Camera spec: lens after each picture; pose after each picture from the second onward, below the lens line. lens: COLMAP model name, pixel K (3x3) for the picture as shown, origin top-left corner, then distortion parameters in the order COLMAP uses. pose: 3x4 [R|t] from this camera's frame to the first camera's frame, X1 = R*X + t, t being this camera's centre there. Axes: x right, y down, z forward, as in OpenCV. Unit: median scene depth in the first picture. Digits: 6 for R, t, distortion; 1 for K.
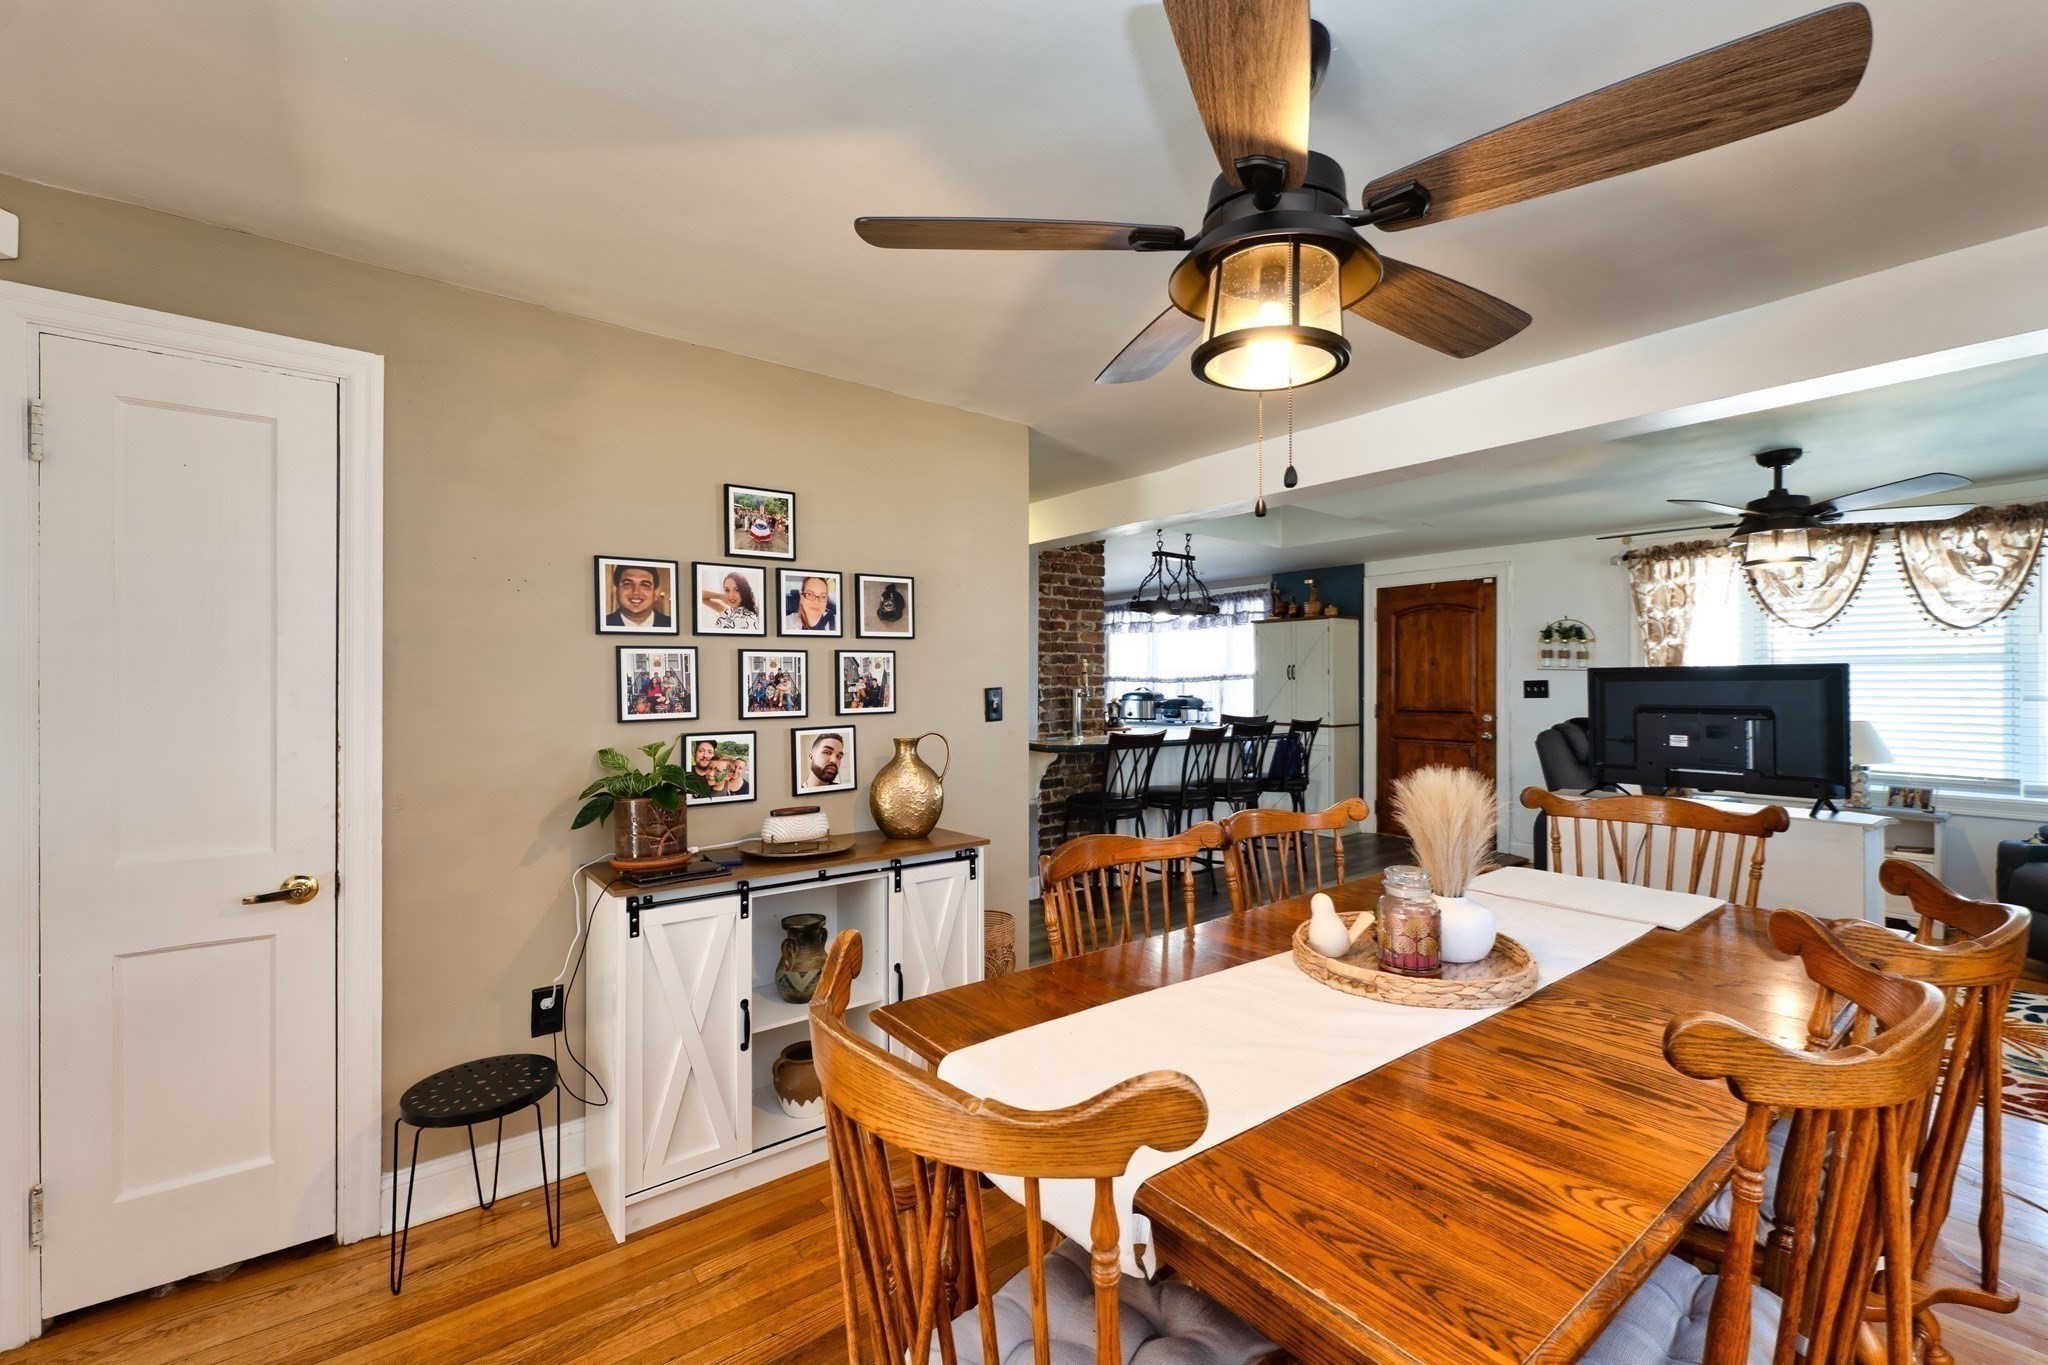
lens RADIAL K [[835.1, 0, 1024.0], [0, 835.1, 684.4], [0, 0, 1]] dist [0.000031, 0.000071]
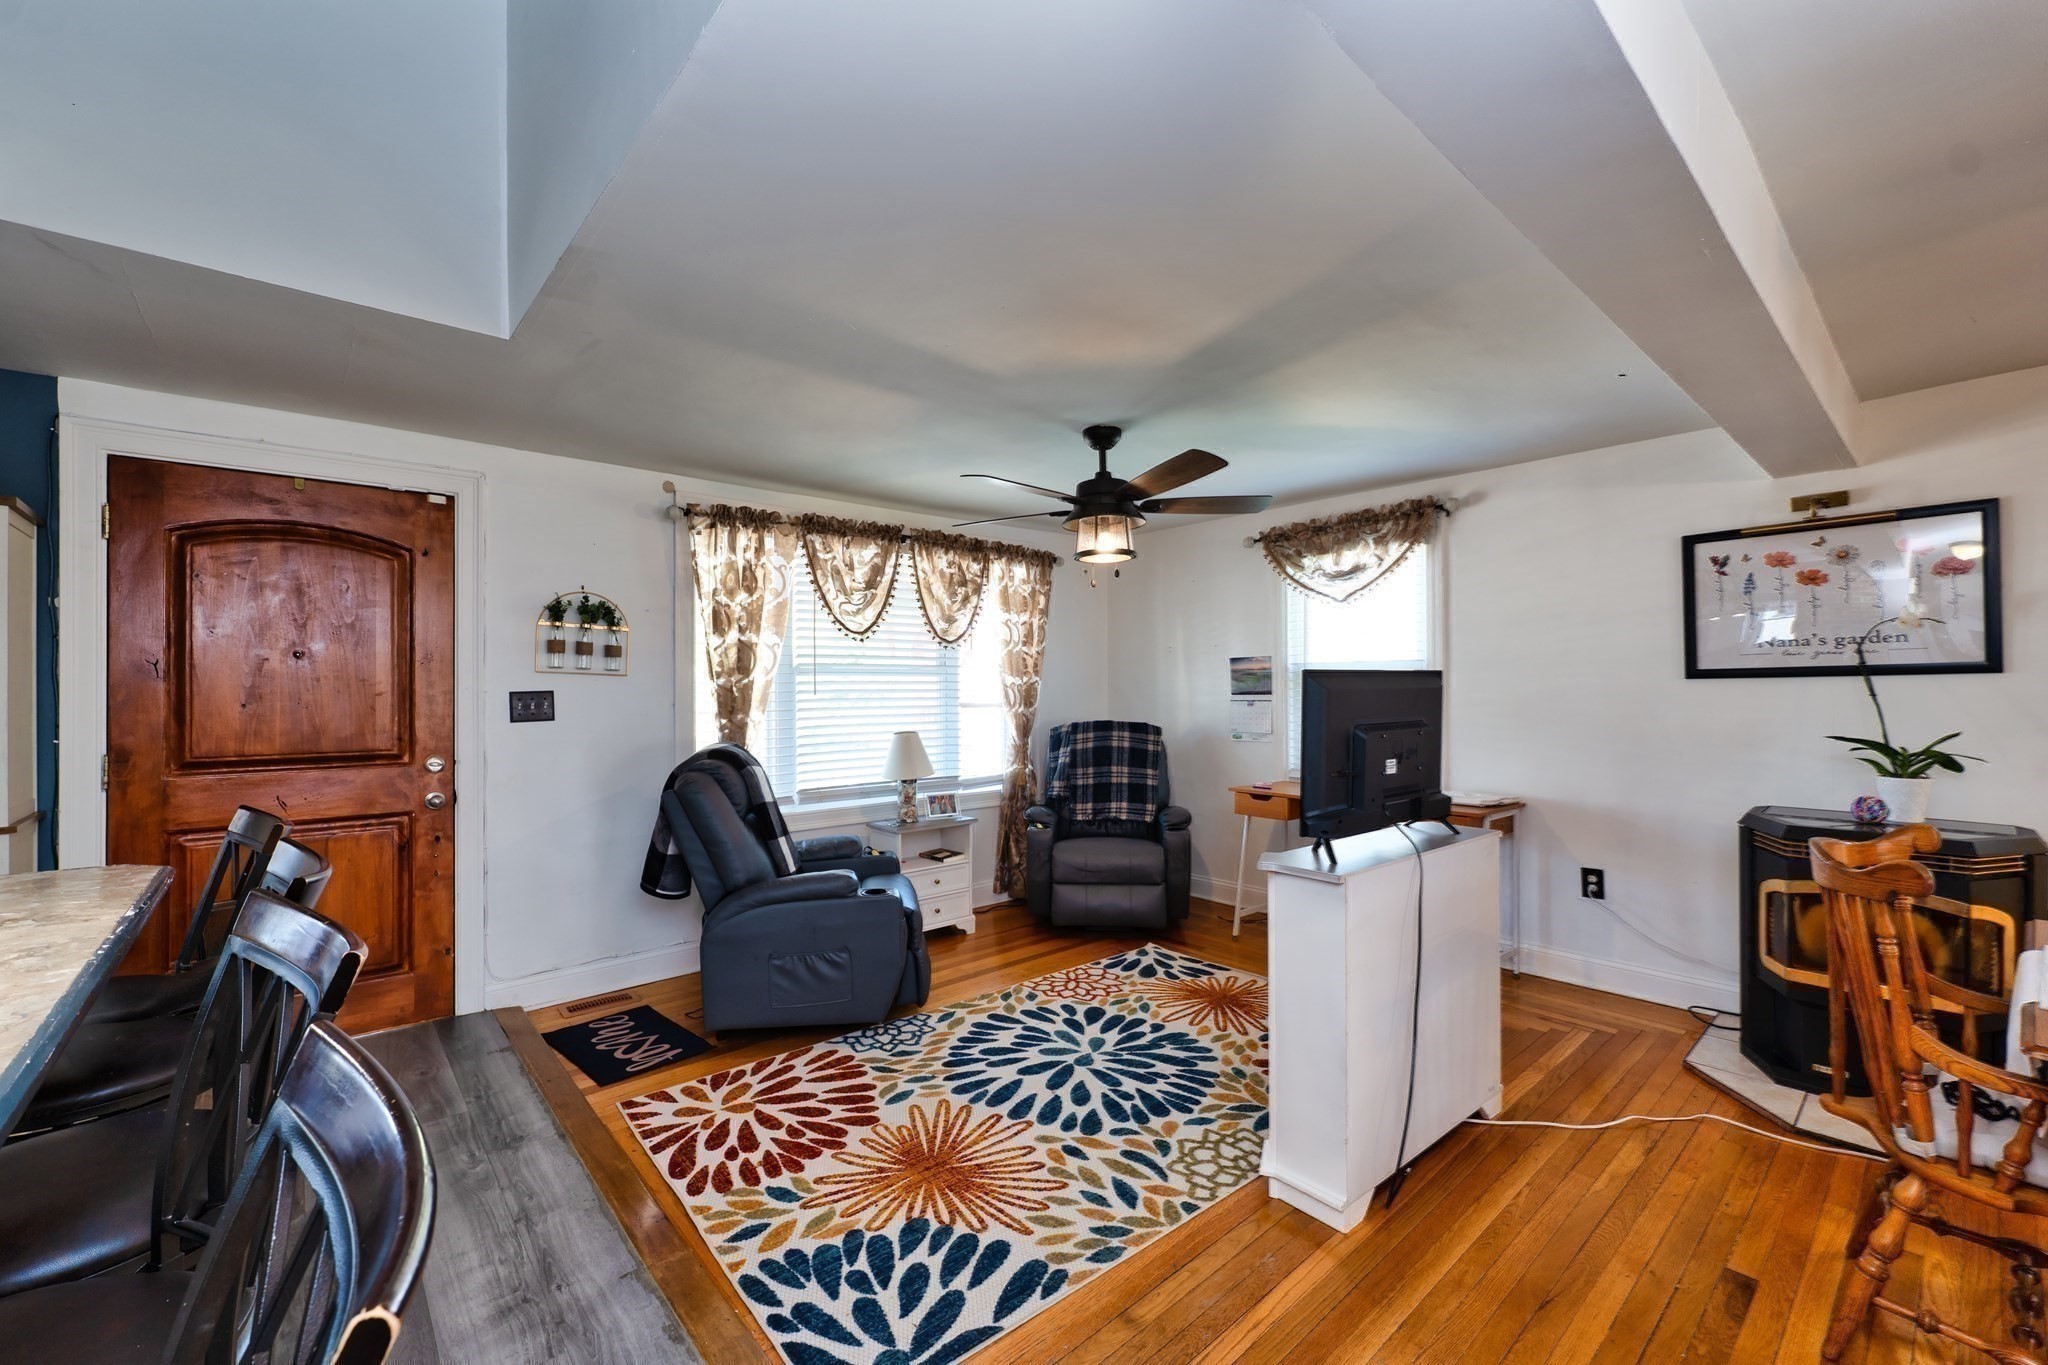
lens RADIAL K [[836.9, 0, 1017.7], [0, 836.9, 682.2], [0, 0, 1]] dist [0.000757, 0.000145]
pose [[-0.052974, 0.005422, 0.998581, 0.018956], [0.003657, 0.999980, -0.005236, -0.006750], [-0.998589, 0.003375, -0.052993, 0.704851]]
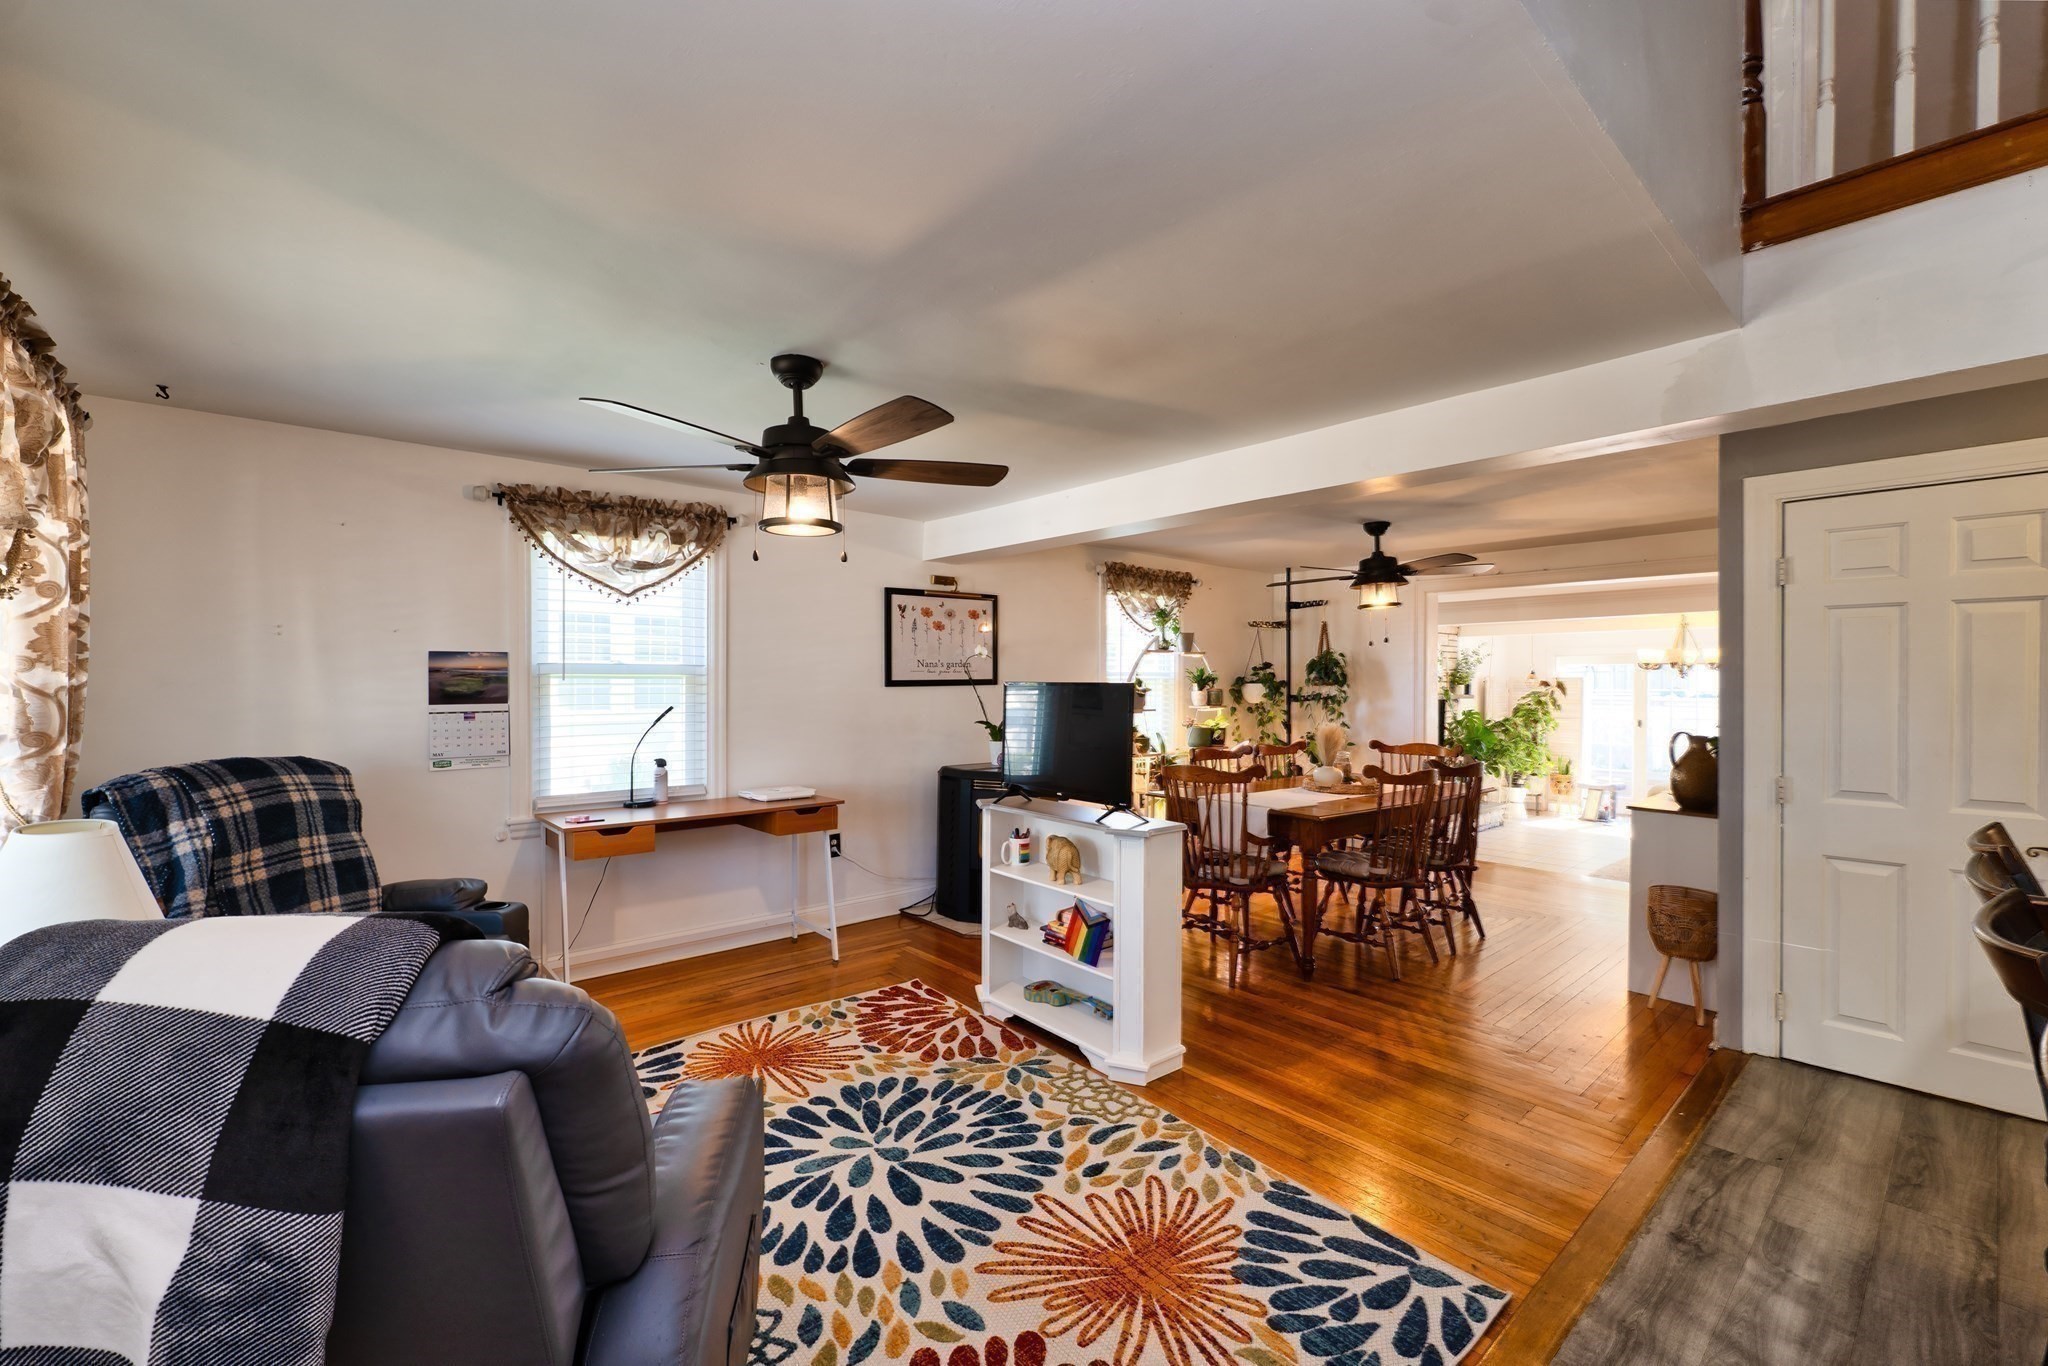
lens RADIAL K [[836.9, 0, 1030.2], [0, 836.9, 685.1], [0, 0, 1]] dist [0.000757, 0.000145]
pose [[-0.998638, -0.003486, -0.052060, 0.466334], [-0.003571, 0.999992, 0.001550, -0.013517], [0.052054, 0.001734, -0.998643, 1.047027]]
